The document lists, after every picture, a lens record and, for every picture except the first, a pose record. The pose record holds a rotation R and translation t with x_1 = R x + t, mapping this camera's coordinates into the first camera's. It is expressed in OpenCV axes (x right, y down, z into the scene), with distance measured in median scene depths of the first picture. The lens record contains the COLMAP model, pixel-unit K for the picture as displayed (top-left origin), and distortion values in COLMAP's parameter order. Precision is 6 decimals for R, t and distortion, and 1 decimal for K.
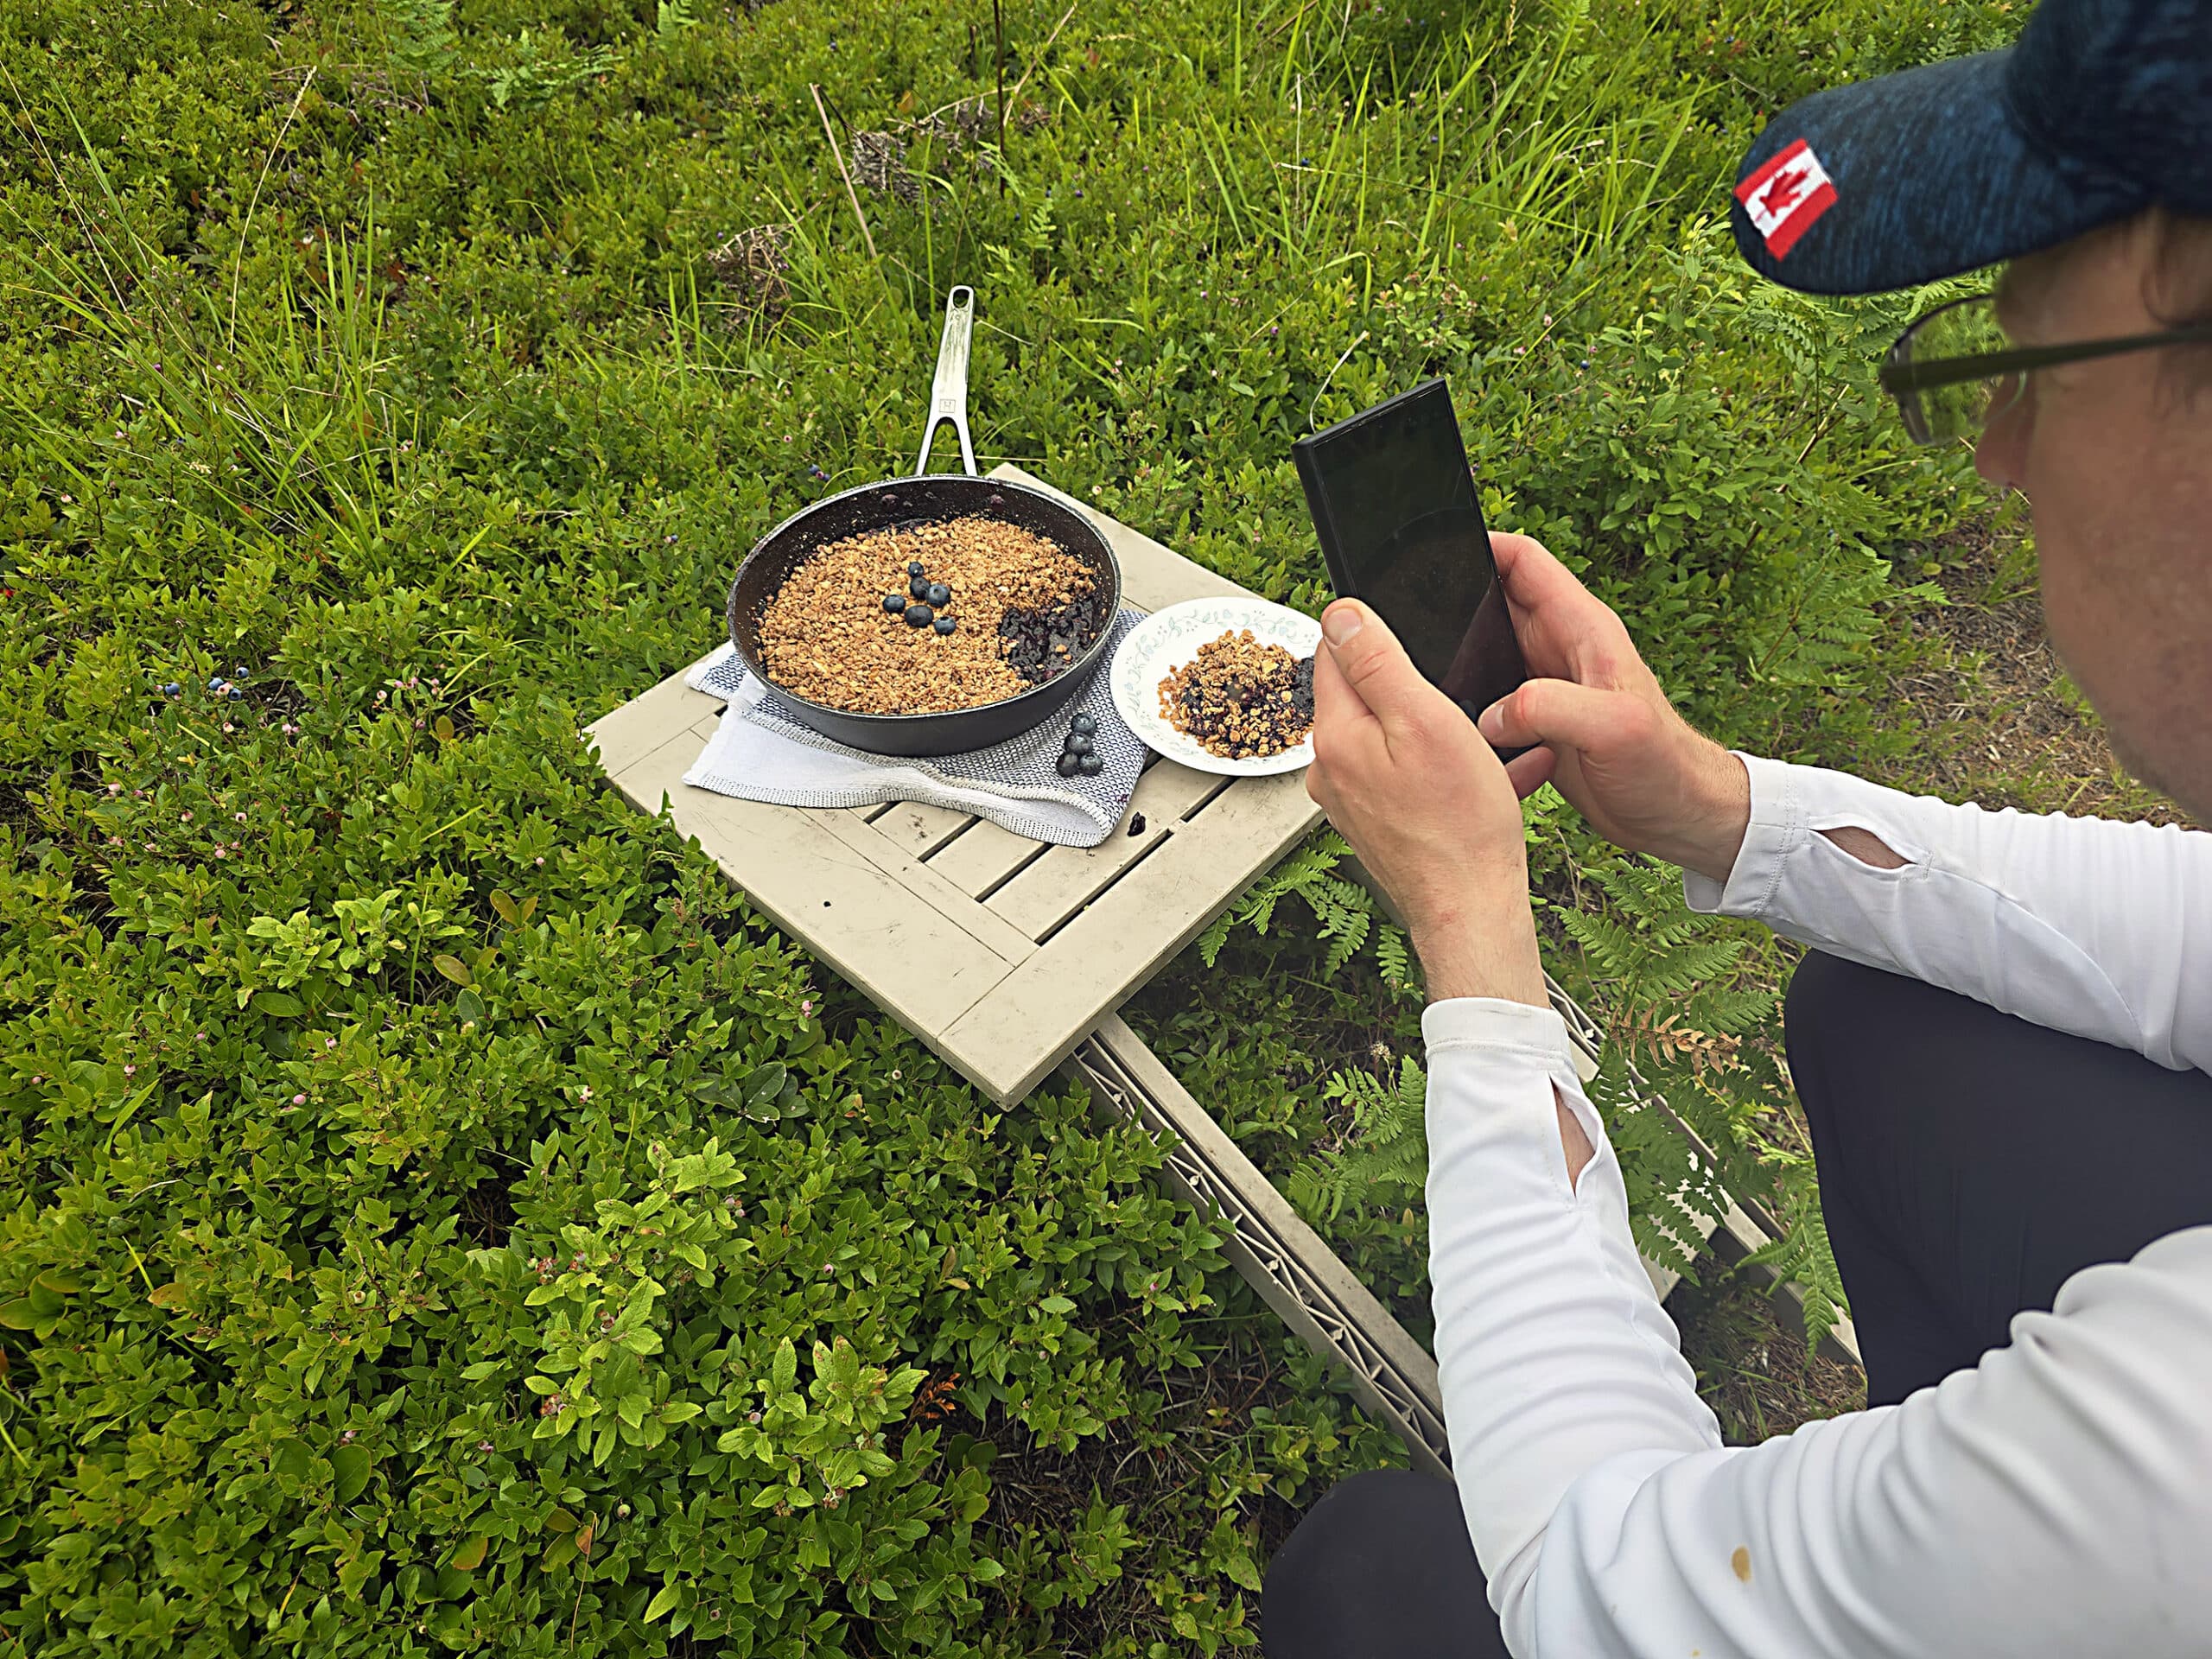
lens RADIAL K [[1481.9, 0, 1106.0], [0, 1481.9, 829.5], [0, 0, 1]] dist [0.050233, -0.000103]
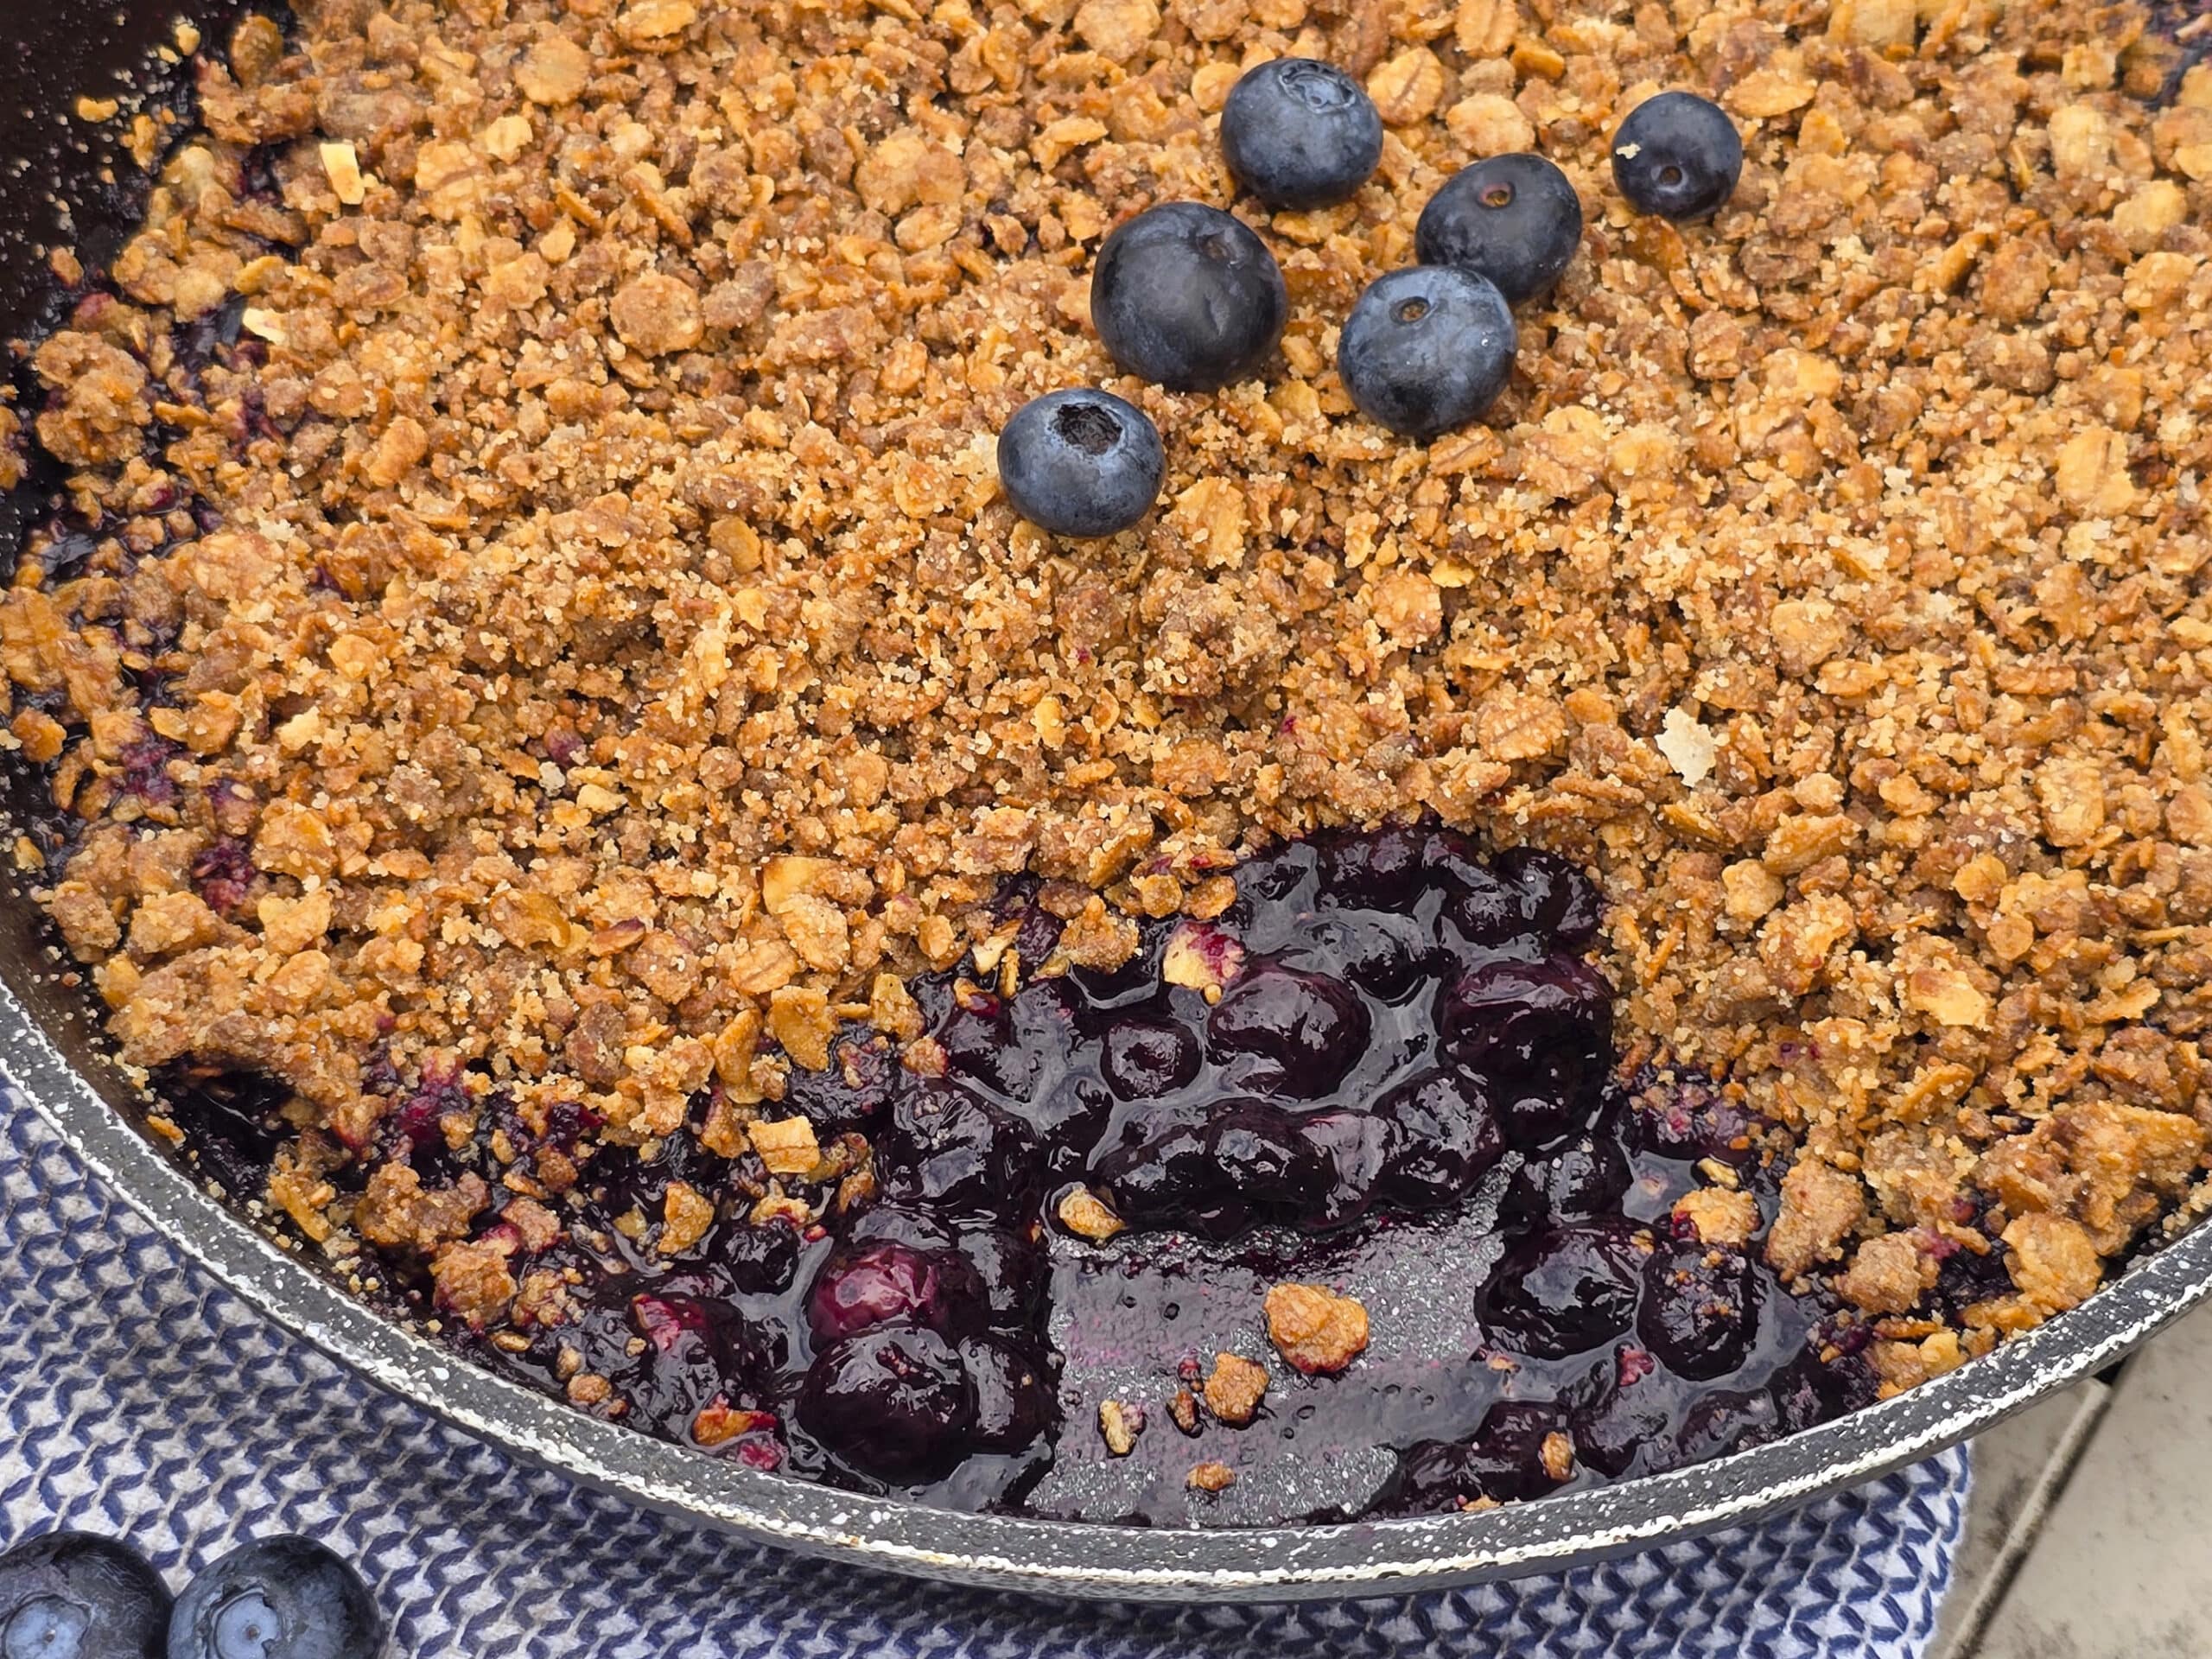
lens RADIAL K [[4152.0, 0, 1088.7], [0, 4152.0, 829.1], [0, 0, 1]] dist [0.364626, -2.289826]
pose [[0.177282, 0.846326, -0.502297, 0.109822], [-0.698207, 0.467855, 0.541867, -0.319525], [0.693598, 0.254644, 0.673853, 0.724103]]
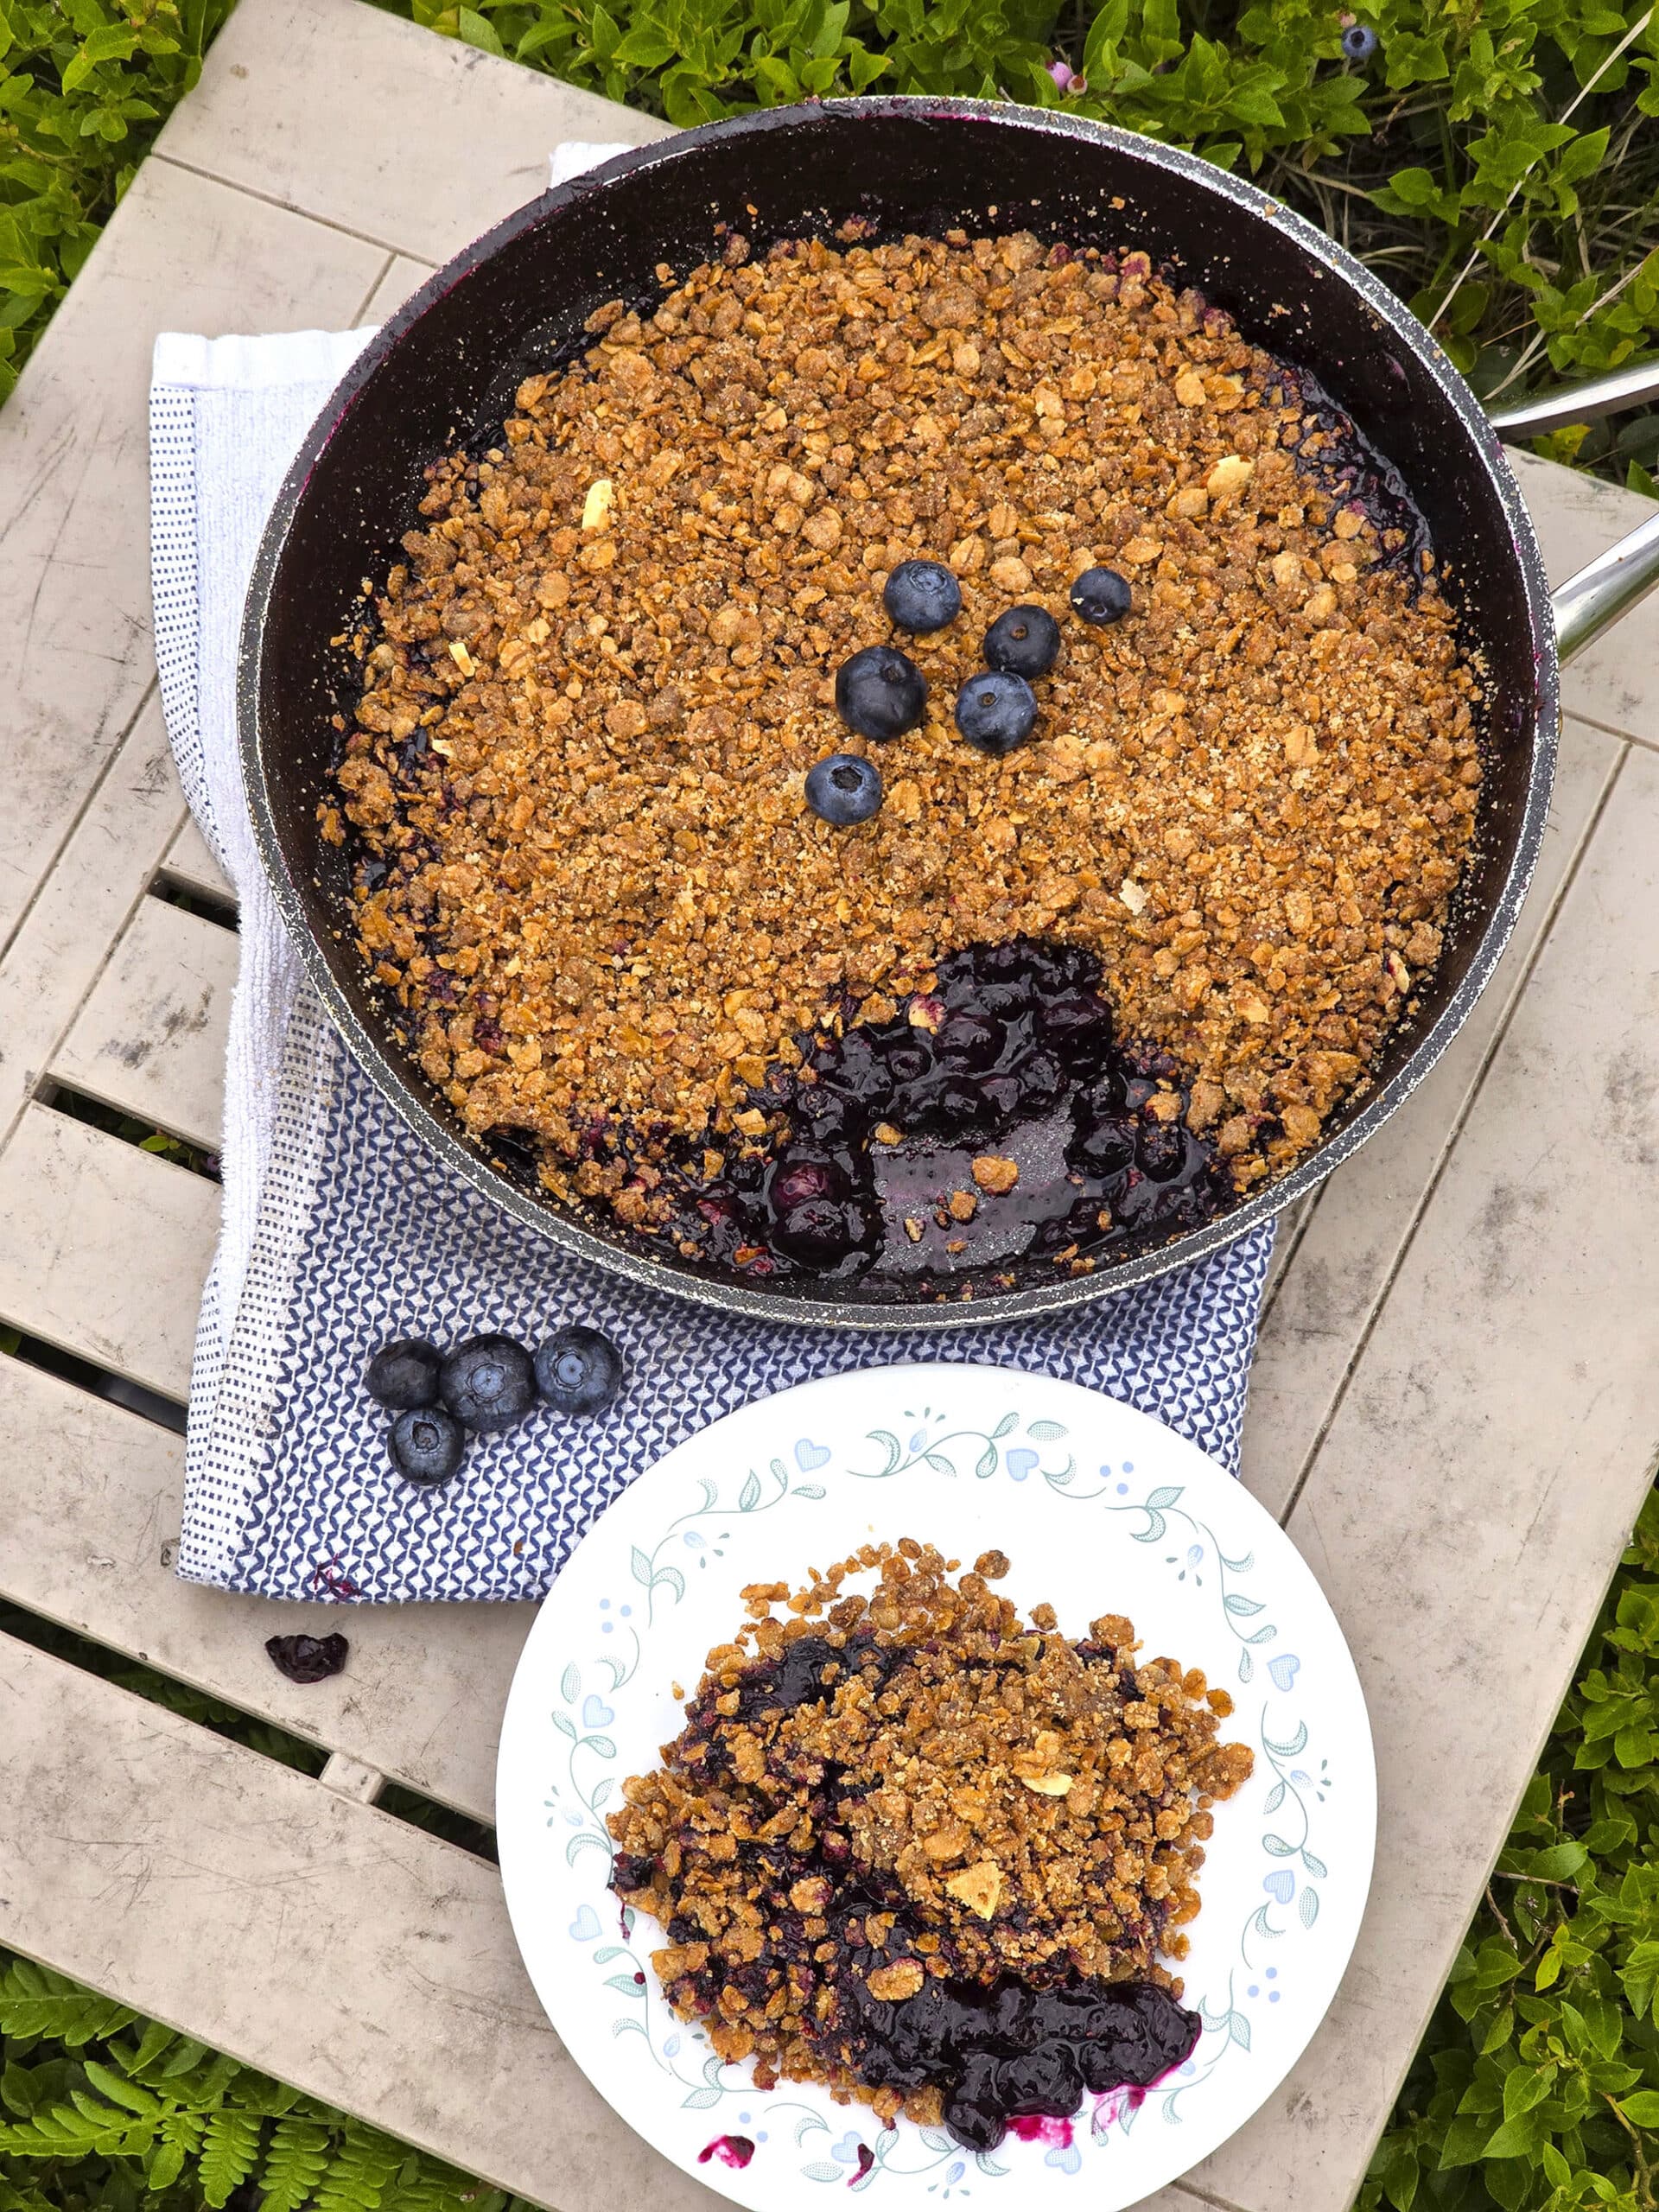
lens RADIAL K [[4236.3, 0, 829.5], [0, 4236.3, 1106.0], [0, 0, 1]] dist [-0.678347, 8.383395]
pose [[0.298601, 0.910618, -0.285680, 0.181317], [-0.672011, 0.413163, 0.614571, -0.604424], [0.677671, 0.008469, 0.735316, 0.368146]]
